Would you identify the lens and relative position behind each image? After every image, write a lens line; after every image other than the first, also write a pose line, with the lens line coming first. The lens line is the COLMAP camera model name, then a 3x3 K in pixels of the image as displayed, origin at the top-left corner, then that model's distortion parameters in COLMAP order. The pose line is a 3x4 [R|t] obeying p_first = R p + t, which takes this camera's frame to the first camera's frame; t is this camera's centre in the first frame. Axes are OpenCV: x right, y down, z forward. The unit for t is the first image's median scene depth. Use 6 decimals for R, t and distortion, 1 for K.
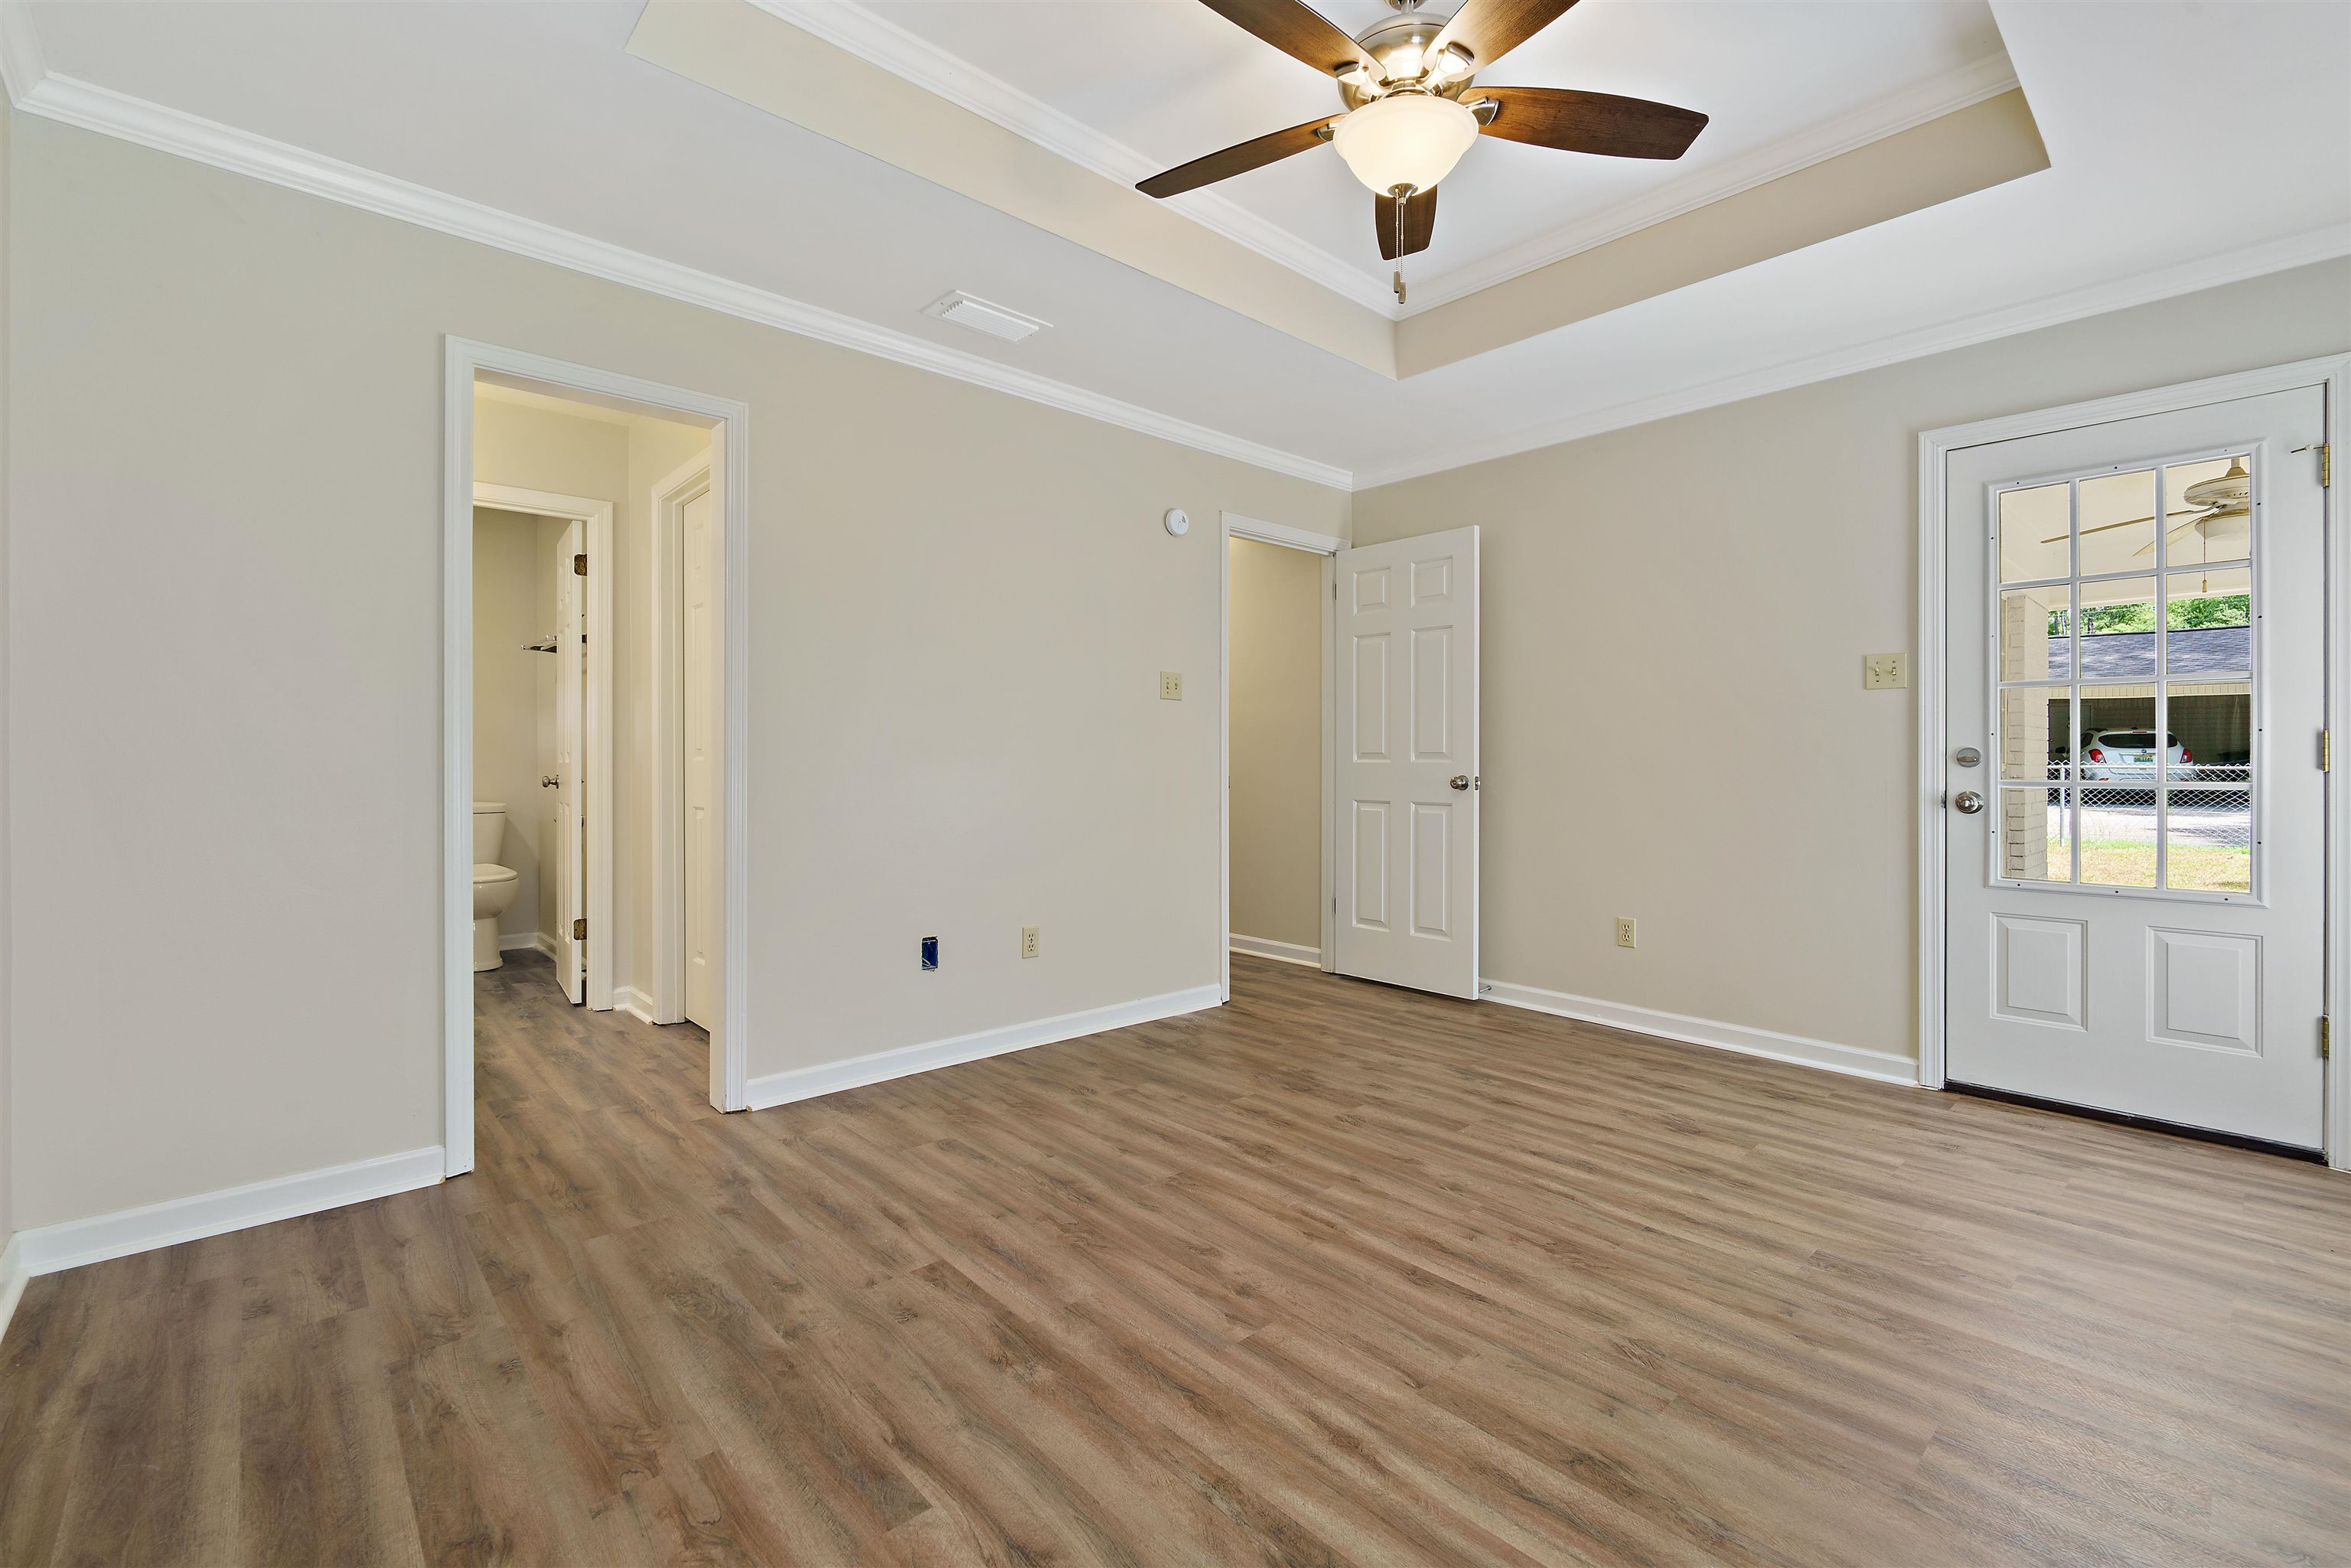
lens RADIAL K [[1017.9, 0, 1176.0], [0, 1017.9, 760.7], [0, 0, 1]] dist [-0.001080, -0.000955]
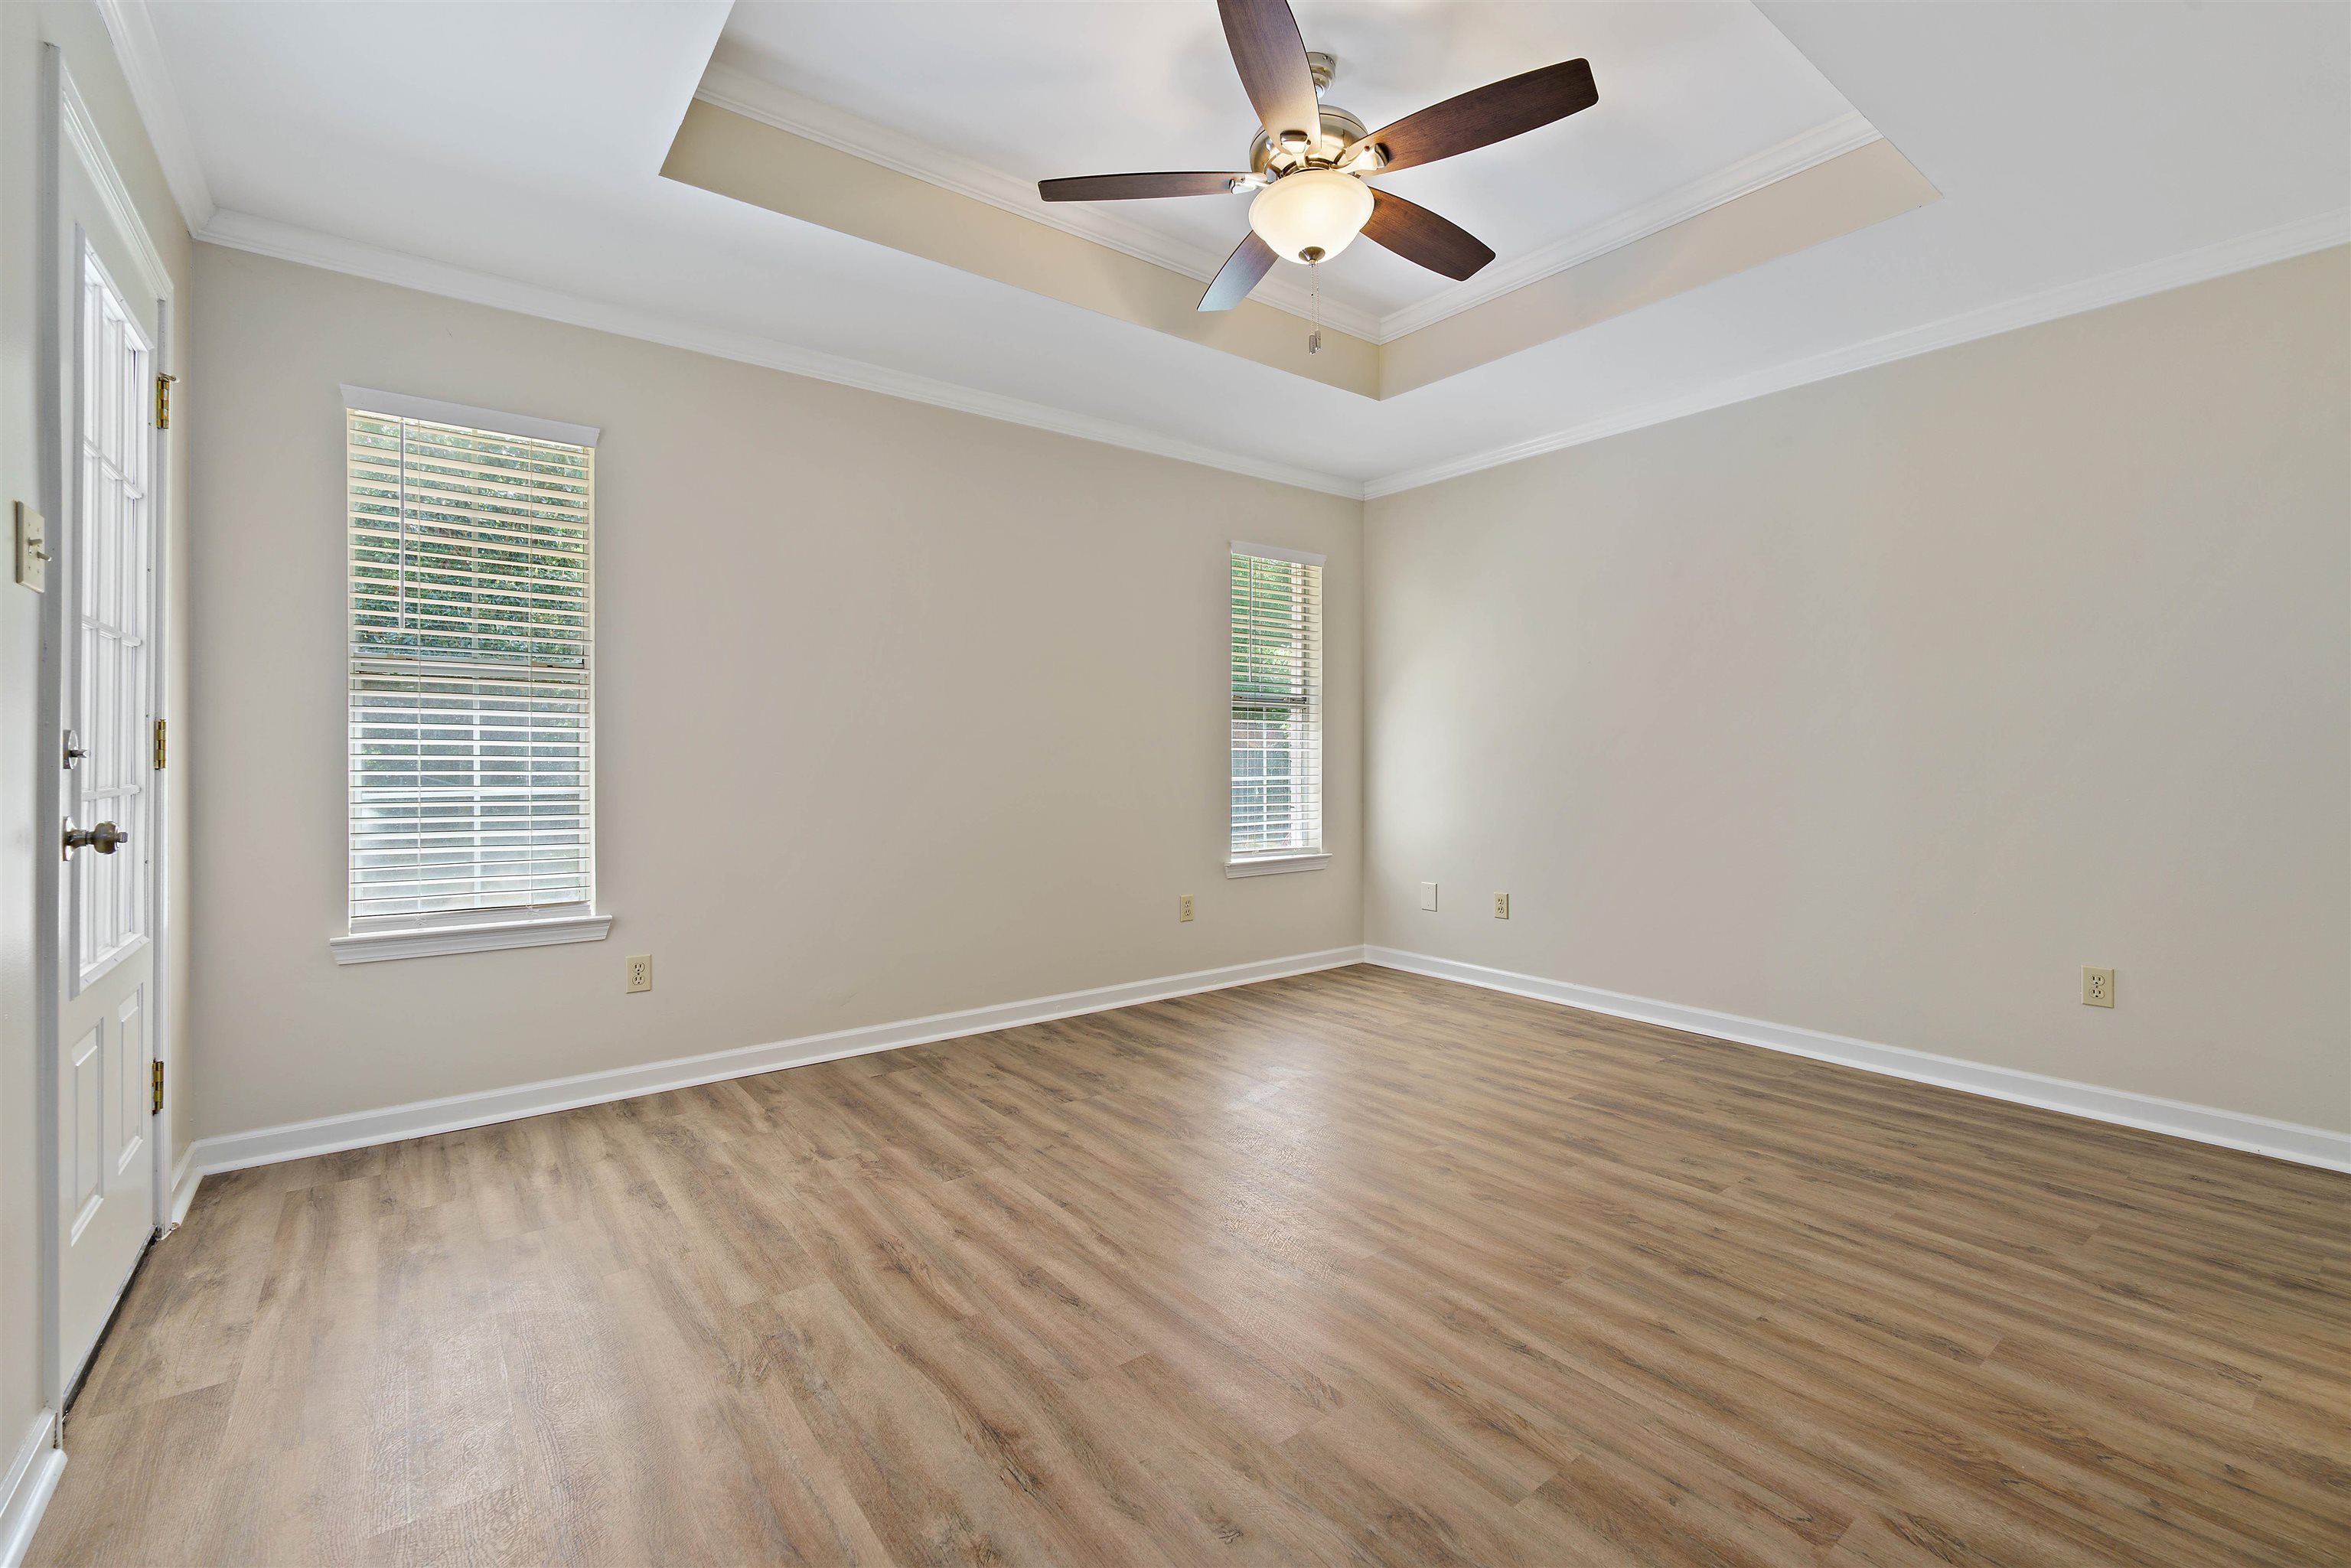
lens RADIAL K [[1017.9, 0, 1166.9], [0, 1017.9, 764.0], [0, 0, 1]] dist [-0.001080, -0.000955]
pose [[-0.995690, -0.003248, 0.092685, 0.246390], [-0.002610, 0.999972, 0.007002, -0.002399], [-0.092705, 0.006730, -0.995671, 1.903523]]
